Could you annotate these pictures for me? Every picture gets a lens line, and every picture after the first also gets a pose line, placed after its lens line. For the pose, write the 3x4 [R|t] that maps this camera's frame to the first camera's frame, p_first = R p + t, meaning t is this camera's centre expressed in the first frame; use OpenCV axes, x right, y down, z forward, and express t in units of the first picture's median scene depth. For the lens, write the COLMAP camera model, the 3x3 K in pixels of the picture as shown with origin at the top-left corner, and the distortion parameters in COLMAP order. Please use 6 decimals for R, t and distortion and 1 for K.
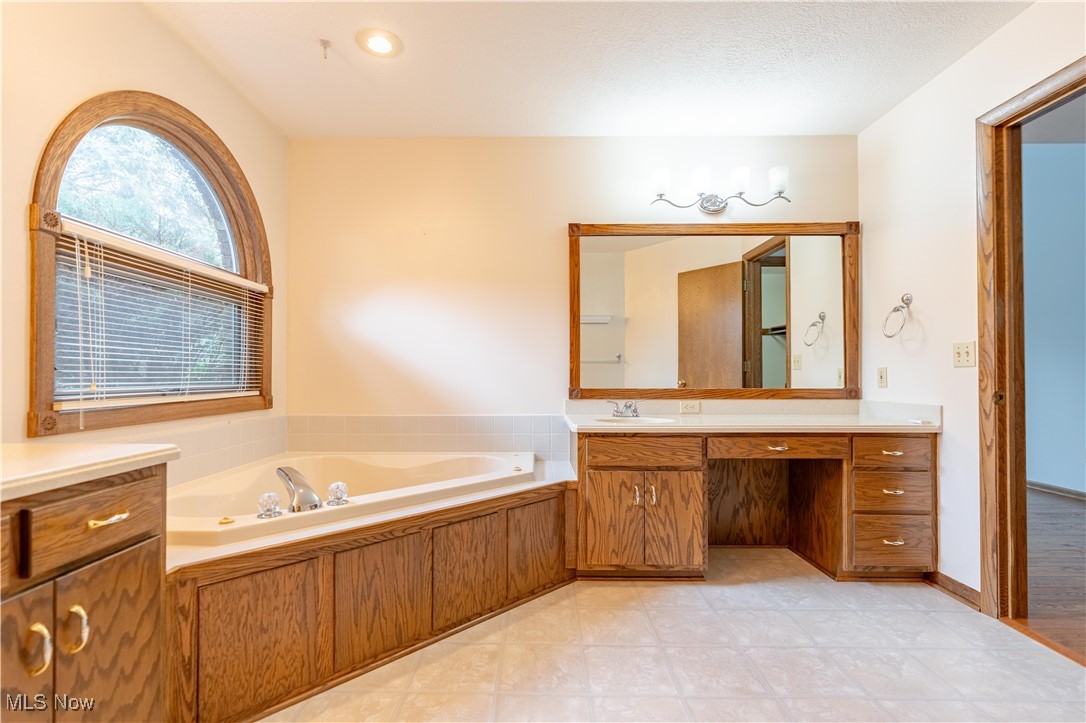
lens RADIAL K [[488.5, 0, 525.5], [0, 488.5, 371.0], [0, 0, 1]] dist [-0.010027, 0.002033]
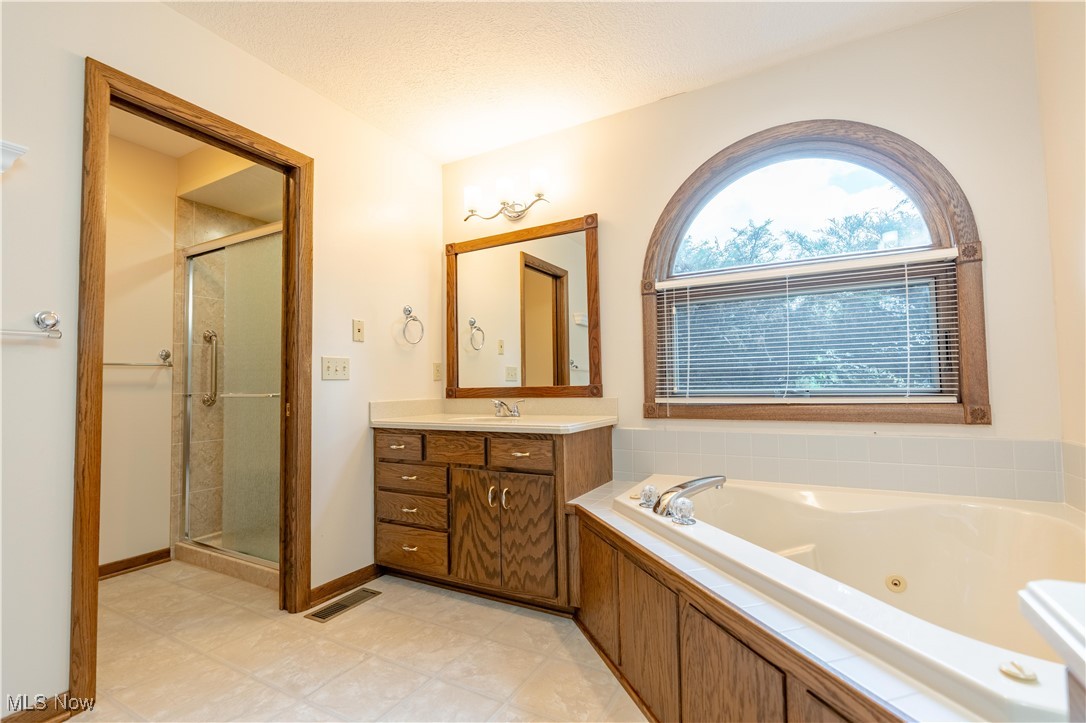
lens RADIAL K [[488.5, 0, 540.6], [0, 488.5, 365.1], [0, 0, 1]] dist [-0.010027, 0.002033]
pose [[-0.439165, -0.030924, -0.897874, 0.469749], [0.023759, 0.998658, -0.046016, 0.015679], [0.898092, -0.041541, -0.437841, 0.992257]]
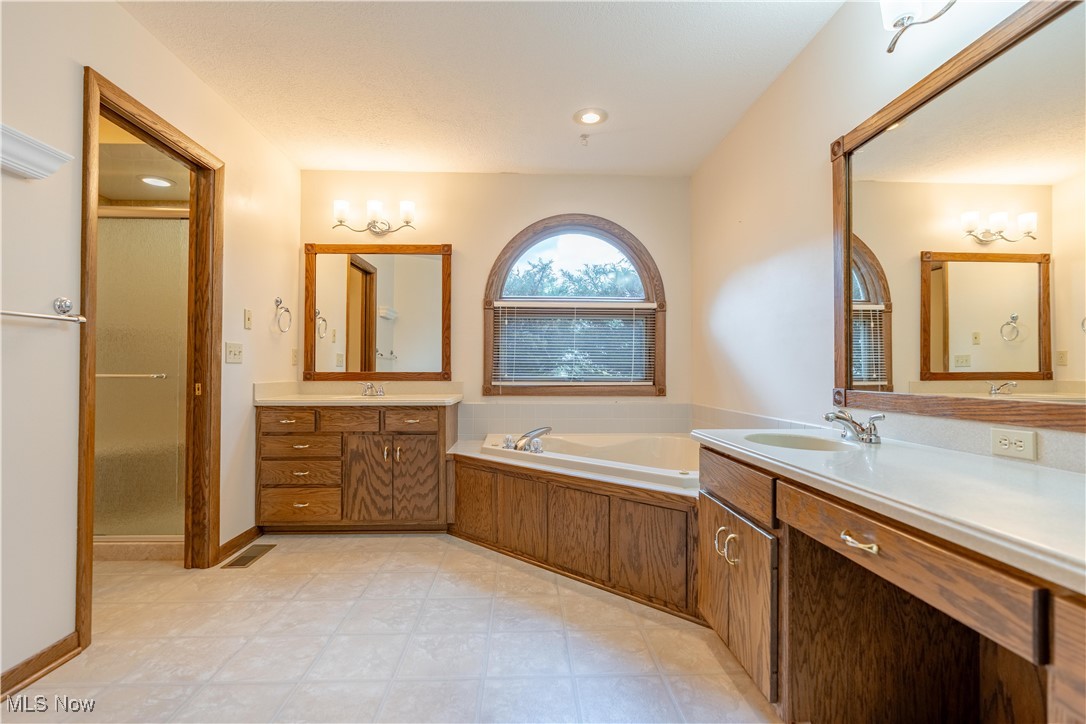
lens RADIAL K [[488.5, 0, 544.7], [0, 488.5, 365.6], [0, 0, 1]] dist [-0.010027, 0.002033]
pose [[0.089182, -0.010694, -0.995958, 0.999126], [0.004847, 0.999935, -0.010302, 0.010295], [0.996004, -0.003909, 0.089228, 0.756408]]
